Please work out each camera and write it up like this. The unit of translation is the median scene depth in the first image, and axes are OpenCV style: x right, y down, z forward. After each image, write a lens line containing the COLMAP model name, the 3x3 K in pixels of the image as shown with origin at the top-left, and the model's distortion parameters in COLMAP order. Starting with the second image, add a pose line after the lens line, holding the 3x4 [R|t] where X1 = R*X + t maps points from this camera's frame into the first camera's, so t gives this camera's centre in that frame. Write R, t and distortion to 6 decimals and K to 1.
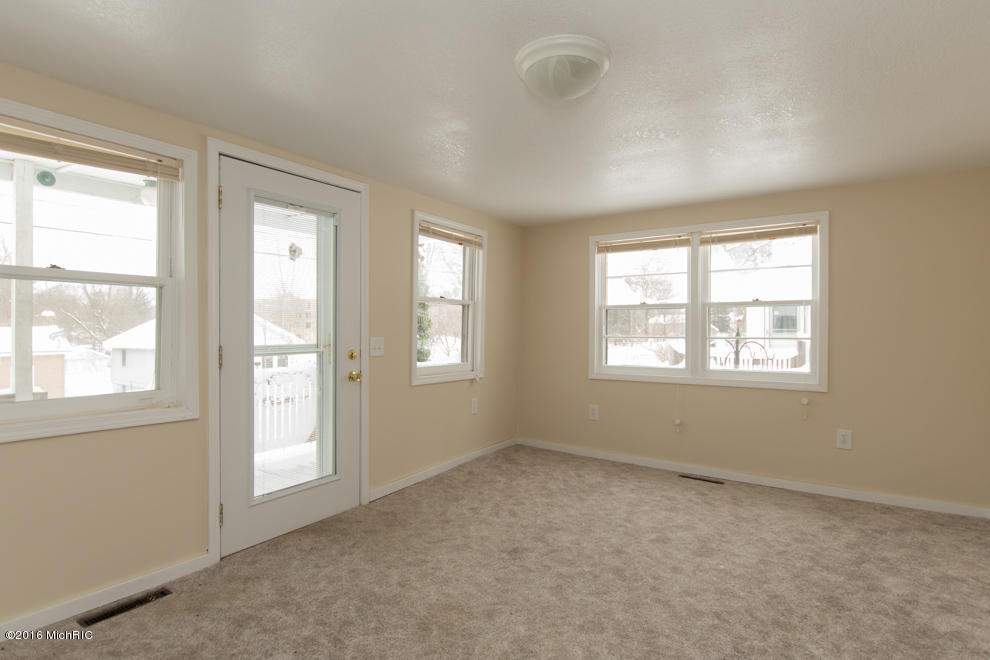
lens RADIAL K [[521.7, 0, 495.0], [0, 521.7, 330.0], [0, 0, 1]] dist [-0.005589, -0.001038]
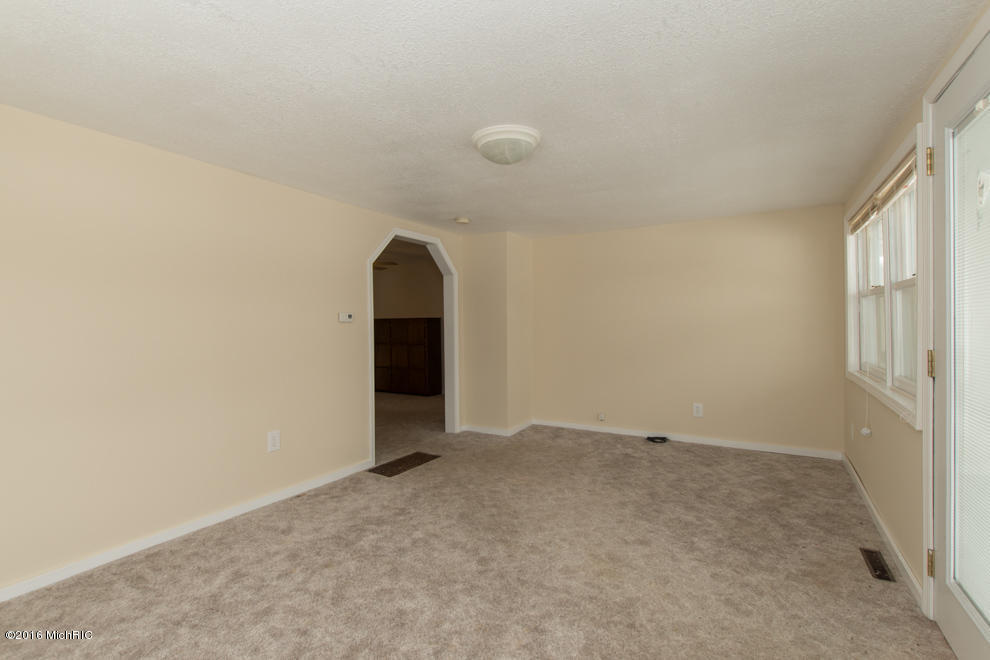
lens RADIAL K [[444.4, 0, 495.0], [0, 444.4, 330.0], [0, 0, 1]] dist [0.000145, -0.003907]
pose [[-0.999116, 0.008983, -0.041071, 0.132524], [0.008208, 0.999786, 0.018995, -0.015361], [0.041233, 0.018641, -0.998976, 1.349414]]
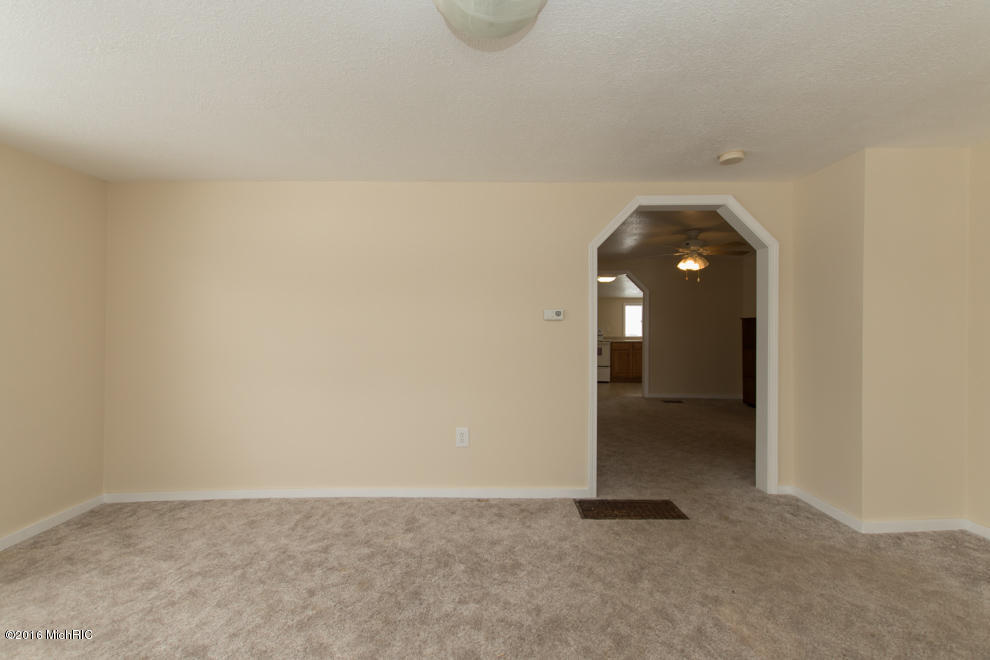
lens RADIAL K [[423.9, 0, 495.0], [0, 423.9, 330.0], [0, 0, 1]] dist [0.001169, -0.000105]
pose [[-0.556525, -0.005350, 0.830814, -0.243976], [0.004307, 0.999947, 0.009324, -0.004163], [-0.830820, 0.008767, -0.556473, 0.822534]]
